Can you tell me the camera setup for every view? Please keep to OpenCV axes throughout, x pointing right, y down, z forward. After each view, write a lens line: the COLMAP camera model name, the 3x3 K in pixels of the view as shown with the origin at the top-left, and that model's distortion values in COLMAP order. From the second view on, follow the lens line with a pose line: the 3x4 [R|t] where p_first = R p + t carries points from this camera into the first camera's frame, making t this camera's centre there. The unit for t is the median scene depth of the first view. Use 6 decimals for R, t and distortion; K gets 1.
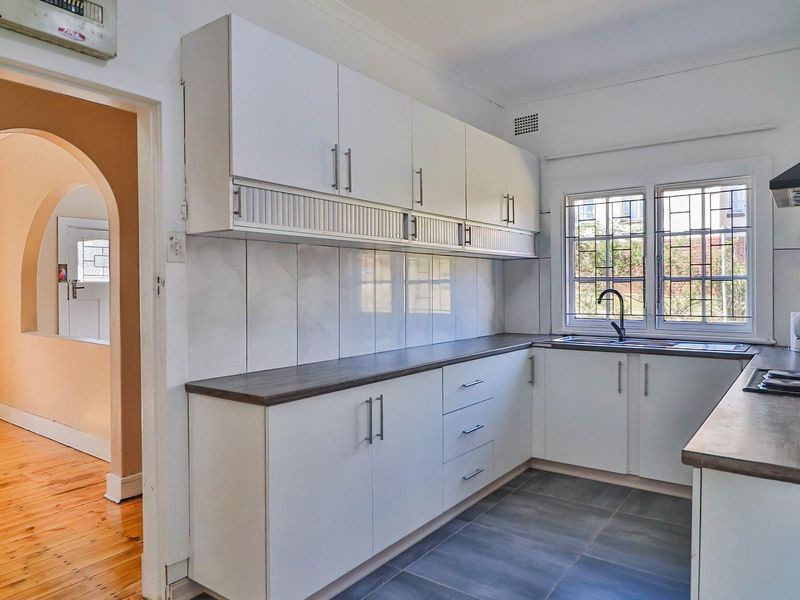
lens RADIAL K [[552.1, 0, 400.6], [0, 552.1, 297.9], [0, 0, 1]] dist [0.000935, -0.008377]
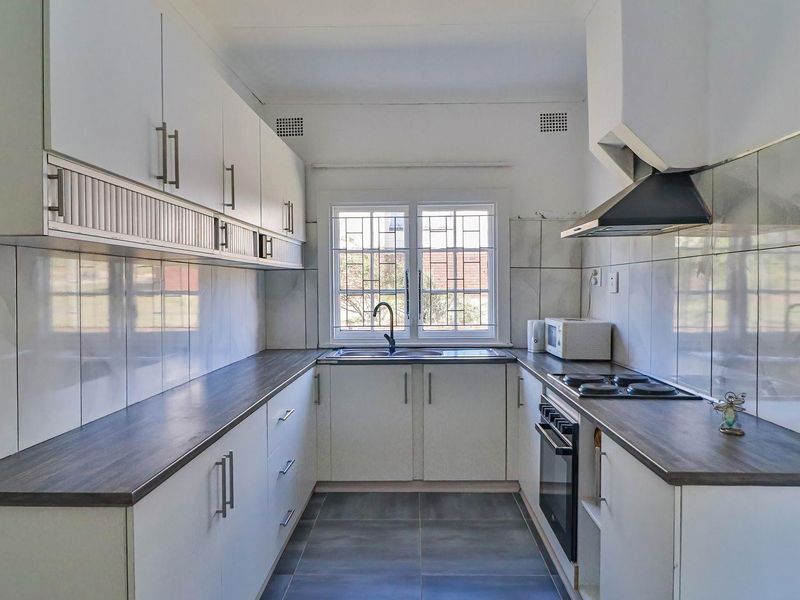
lens RADIAL K [[552.1, 0, 401.2], [0, 552.1, 295.6], [0, 0, 1]] dist [0.000935, -0.008377]
pose [[0.819099, -0.010580, 0.573555, -0.204090], [0.013350, 0.999911, -0.000620, -0.029930], [-0.573497, 0.008165, 0.819167, 0.154978]]
